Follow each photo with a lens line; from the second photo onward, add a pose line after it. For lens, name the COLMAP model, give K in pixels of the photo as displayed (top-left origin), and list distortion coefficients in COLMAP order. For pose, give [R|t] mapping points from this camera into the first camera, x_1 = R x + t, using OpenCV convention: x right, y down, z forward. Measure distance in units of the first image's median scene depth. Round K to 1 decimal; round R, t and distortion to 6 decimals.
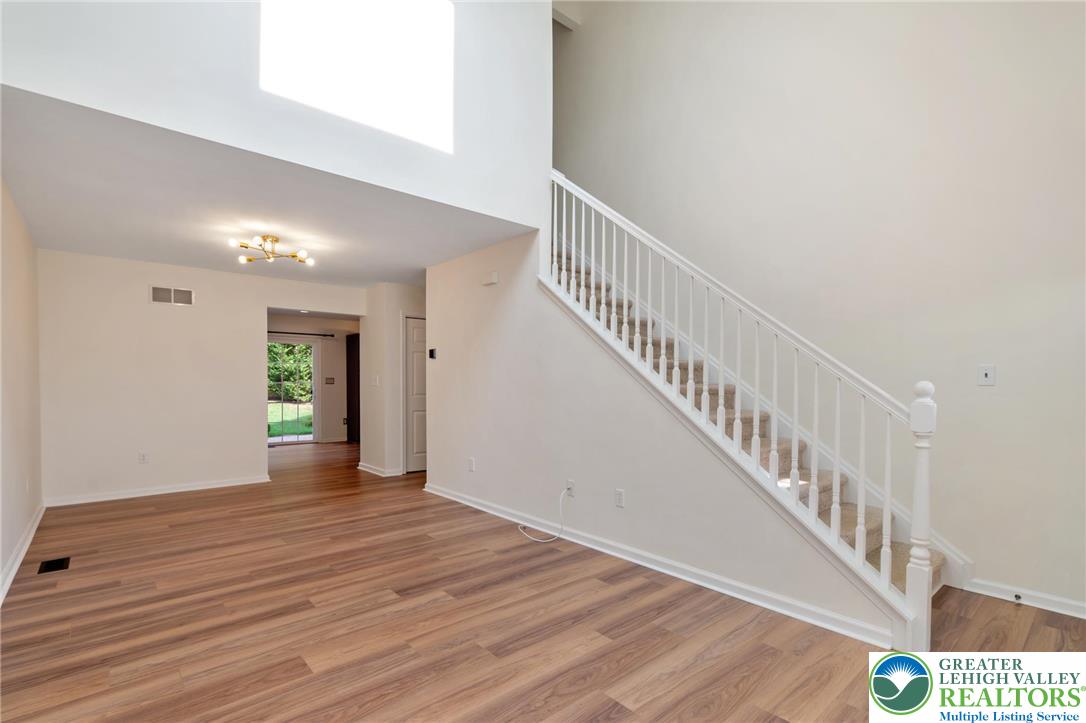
lens RADIAL K [[501.9, 0, 540.1], [0, 501.9, 366.6], [0, 0, 1]] dist [0.001335, -0.005206]
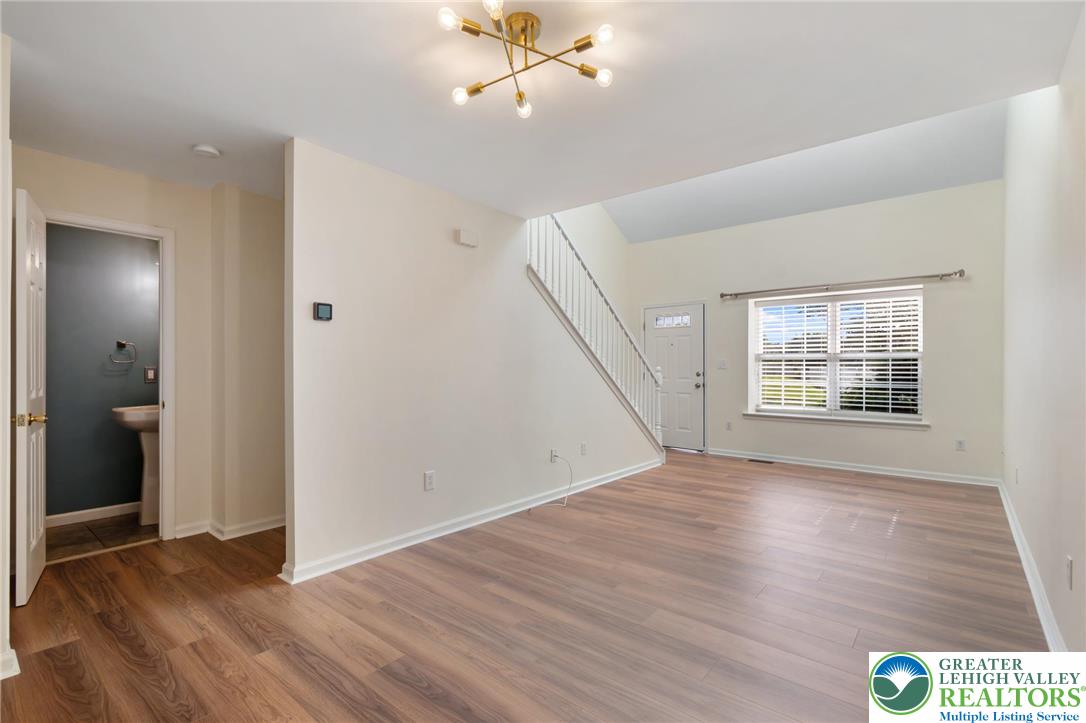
lens RADIAL K [[501.9, 0, 540.1], [0, 501.9, 366.6], [0, 0, 1]] dist [0.001335, -0.005206]
pose [[-0.157965, -0.006532, 0.987423, -1.222581], [-0.034729, 0.999396, 0.001055, 0.031781], [-0.986834, -0.034125, -0.158096, 1.352384]]
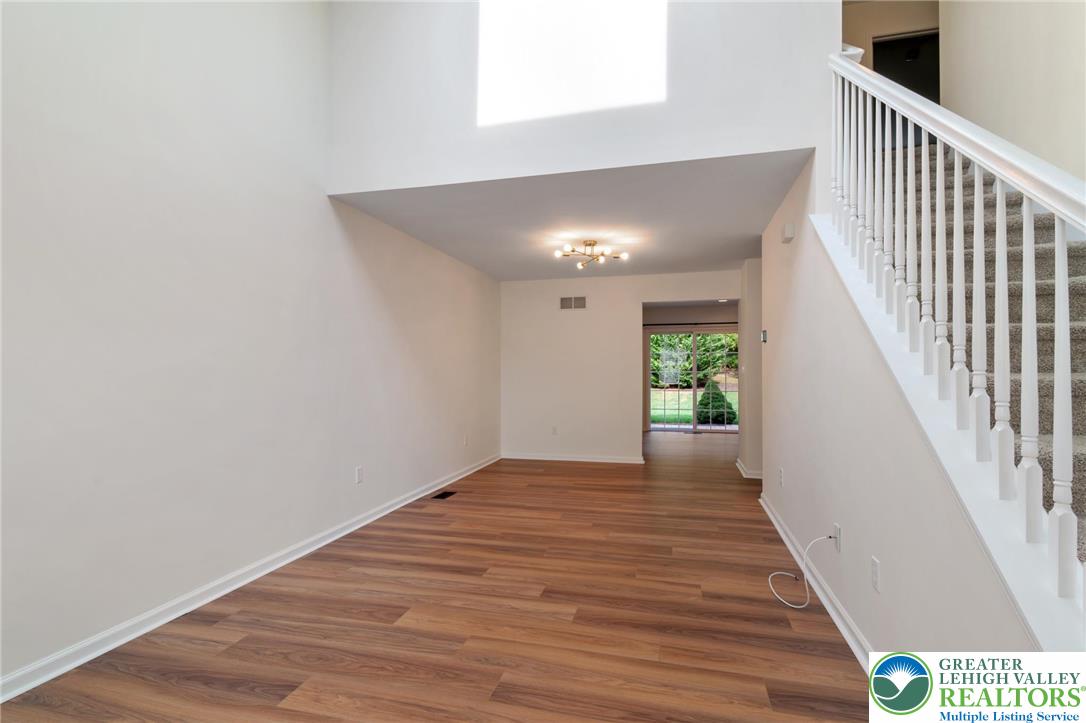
lens RADIAL K [[501.9, 0, 540.1], [0, 501.9, 366.6], [0, 0, 1]] dist [0.001335, -0.005206]
pose [[0.573014, -0.009991, -0.819485, 0.402960], [0.028056, 0.999579, 0.007431, 0.009037], [0.819065, -0.027250, 0.573053, 0.362314]]
